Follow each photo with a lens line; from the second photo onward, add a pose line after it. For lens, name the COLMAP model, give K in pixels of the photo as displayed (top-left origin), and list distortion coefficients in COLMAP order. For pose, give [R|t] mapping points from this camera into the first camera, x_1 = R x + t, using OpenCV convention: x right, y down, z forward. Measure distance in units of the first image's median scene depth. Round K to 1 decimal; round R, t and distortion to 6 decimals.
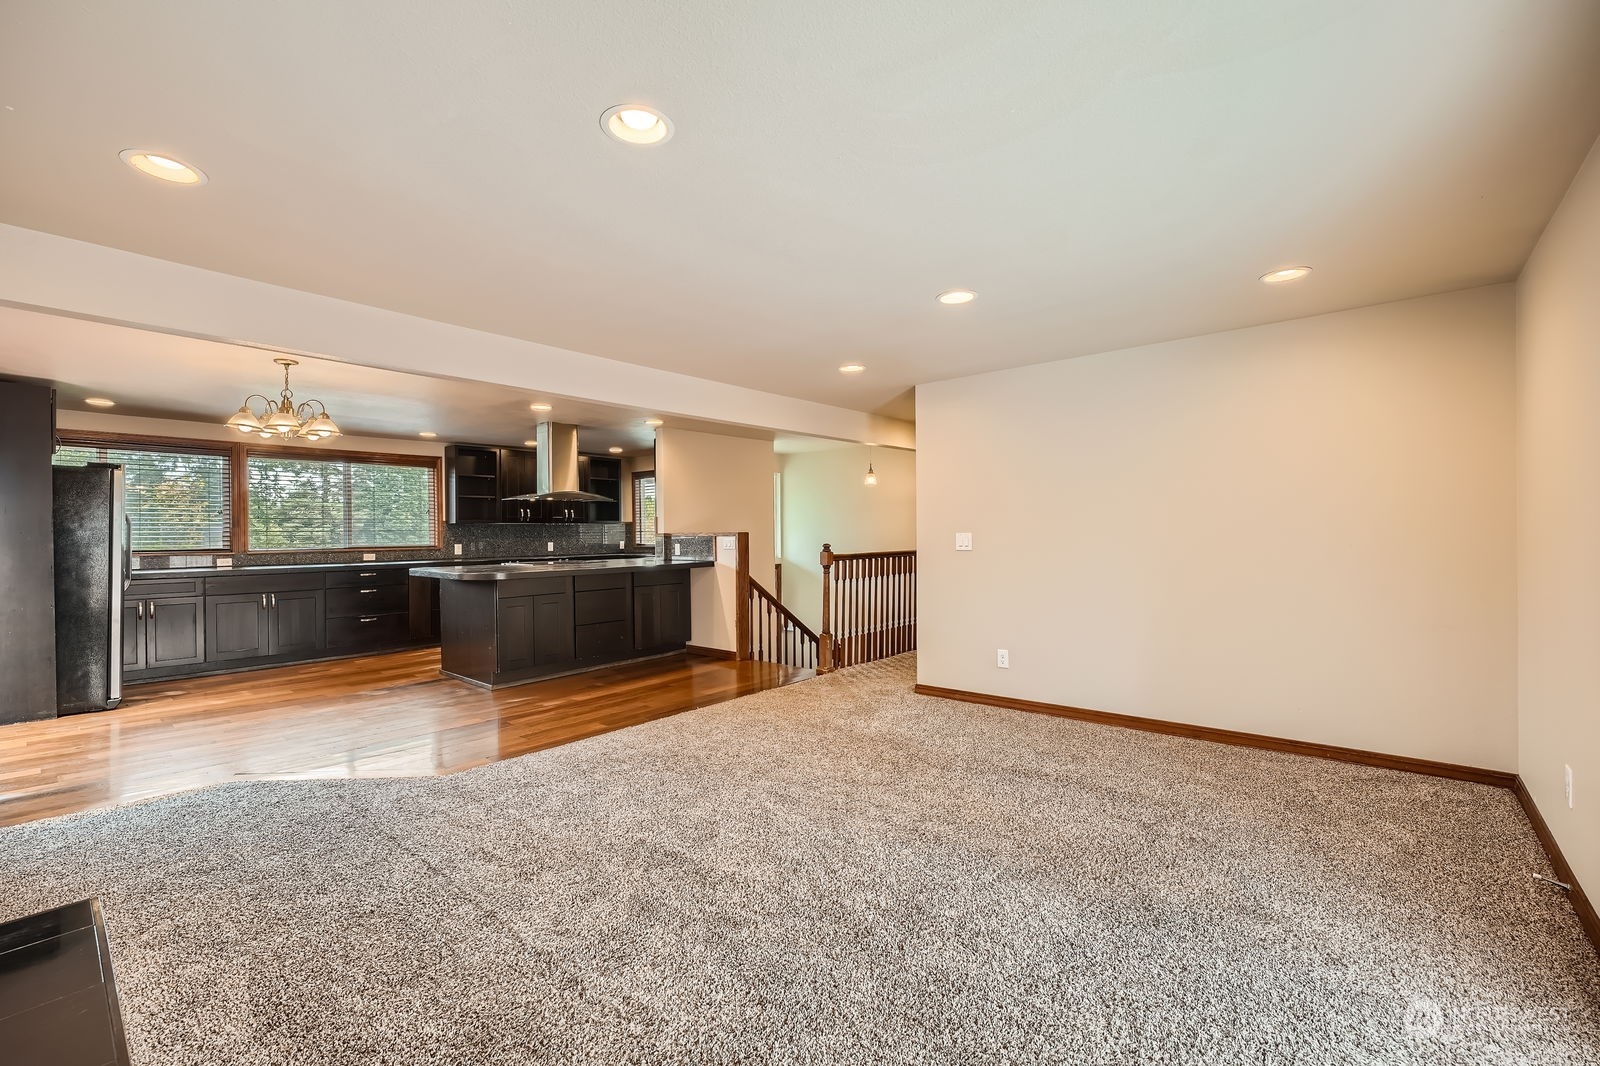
lens RADIAL K [[678.9, 0, 800.0], [0, 678.9, 533.0], [0, 0, 1]] dist [-0.009891, 0.000801]
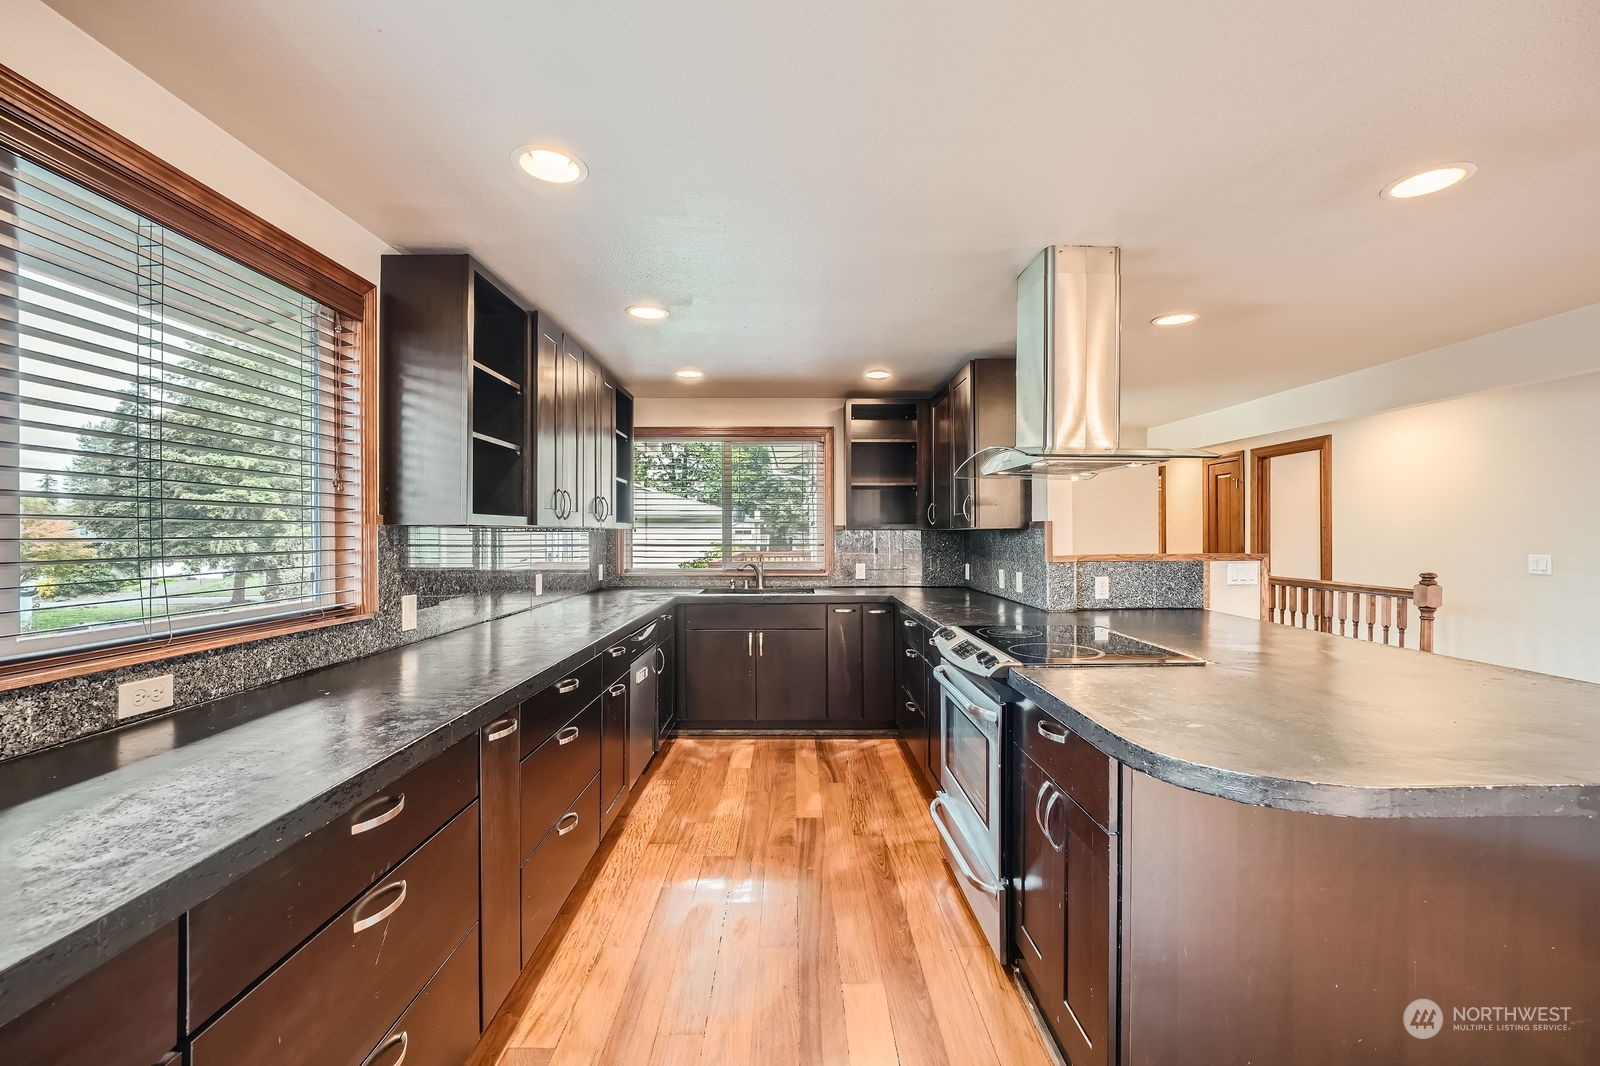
lens RADIAL K [[653.5, 0, 800.0], [0, 653.5, 533.0], [0, 0, 1]] dist [-0.013719, 0.000513]
pose [[0.755959, 0.008999, 0.654557, -0.684778], [-0.005305, 0.999957, -0.007621, -0.011455], [-0.654597, 0.002289, 0.755974, 0.822928]]
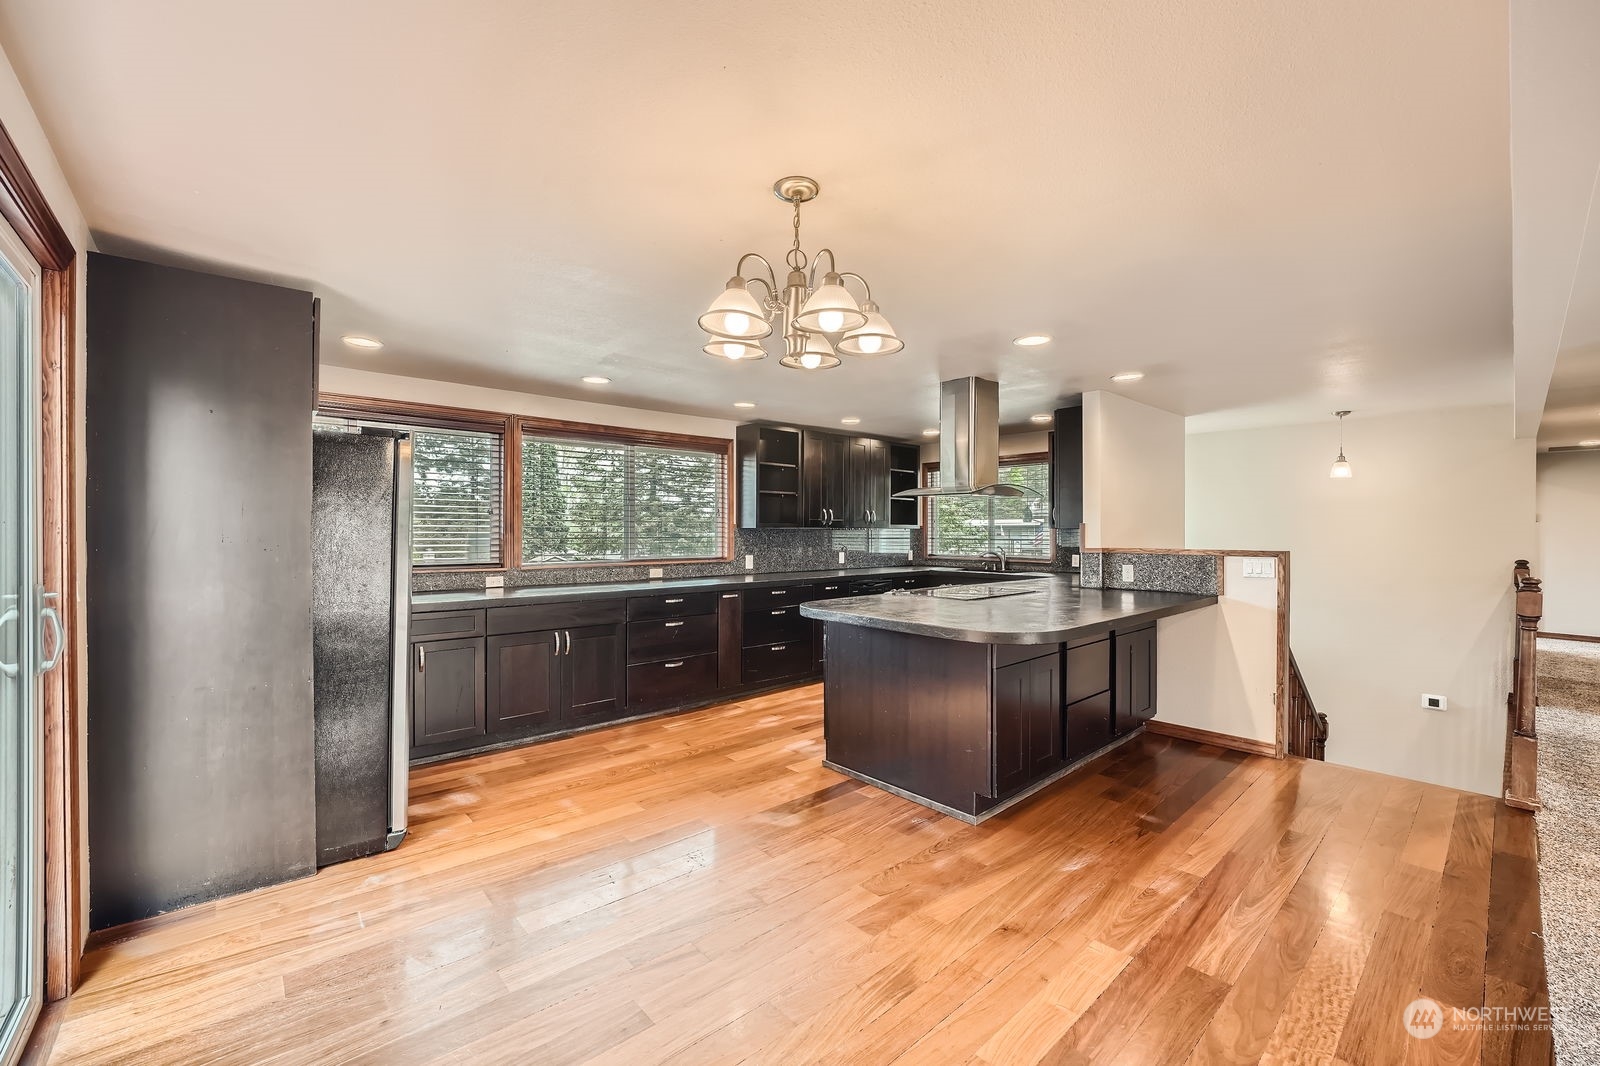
lens RADIAL K [[653.5, 0, 800.0], [0, 653.5, 533.0], [0, 0, 1]] dist [-0.013719, 0.000513]
pose [[0.991228, 0.012417, -0.131580, -0.430522], [-0.012080, 0.999921, 0.003359, -0.014081], [0.131611, -0.001740, 0.991300, 0.348130]]
